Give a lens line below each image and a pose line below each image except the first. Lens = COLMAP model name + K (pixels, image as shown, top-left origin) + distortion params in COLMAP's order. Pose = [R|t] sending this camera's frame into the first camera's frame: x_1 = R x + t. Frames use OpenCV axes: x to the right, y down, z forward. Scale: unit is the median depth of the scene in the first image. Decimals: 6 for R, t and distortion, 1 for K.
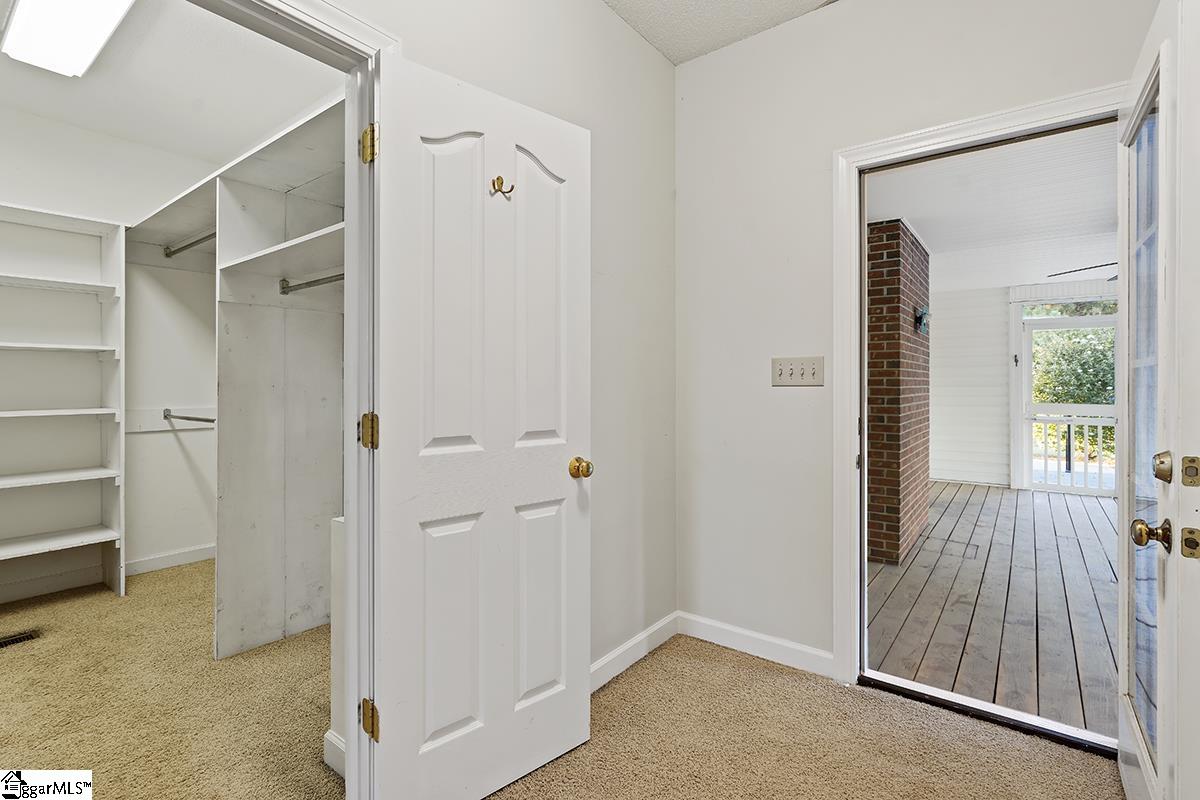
lens RADIAL K [[559.9, 0, 593.2], [0, 559.9, 386.9], [0, 0, 1]] dist [-0.002989, 0.000373]
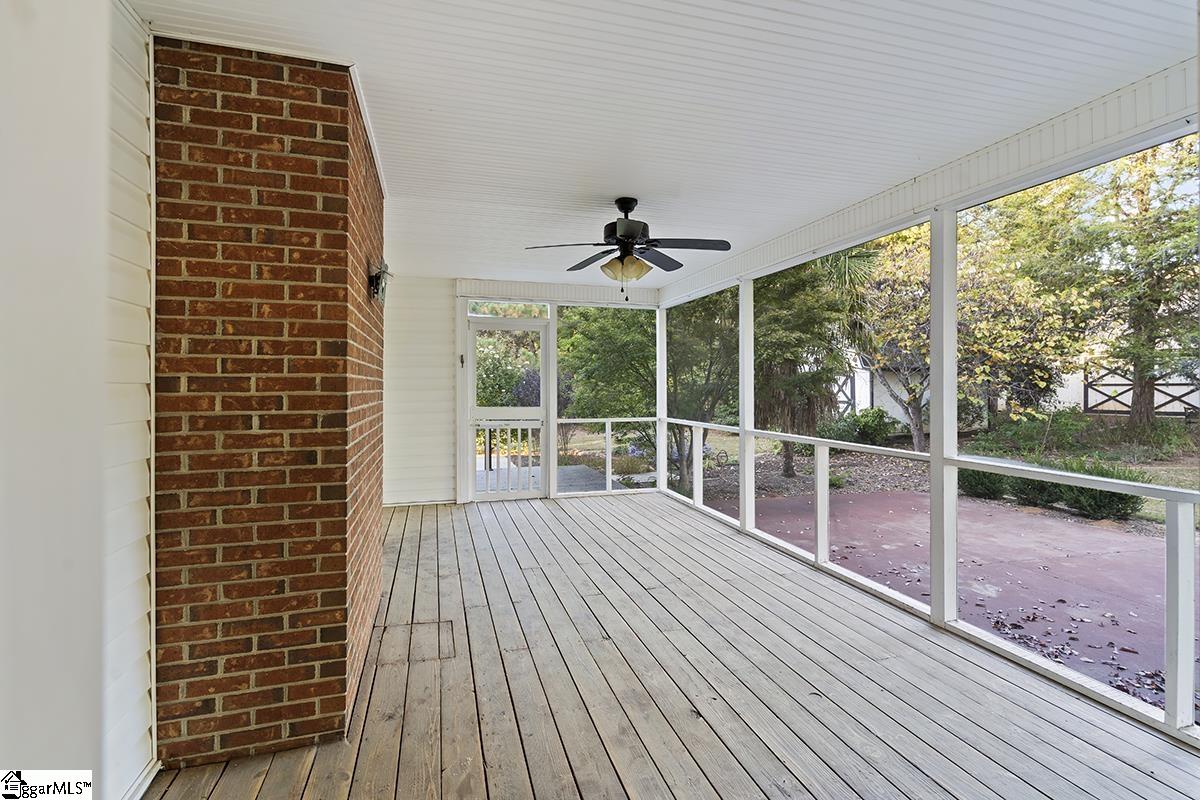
lens RADIAL K [[559.9, 0, 596.6], [0, 559.9, 388.3], [0, 0, 1]] dist [-0.002989, 0.000373]
pose [[0.586842, 0.002706, 0.809697, 0.260720], [-0.001441, 0.999996, -0.002297, -0.003099], [-0.809700, 0.000181, 0.586844, 0.501947]]
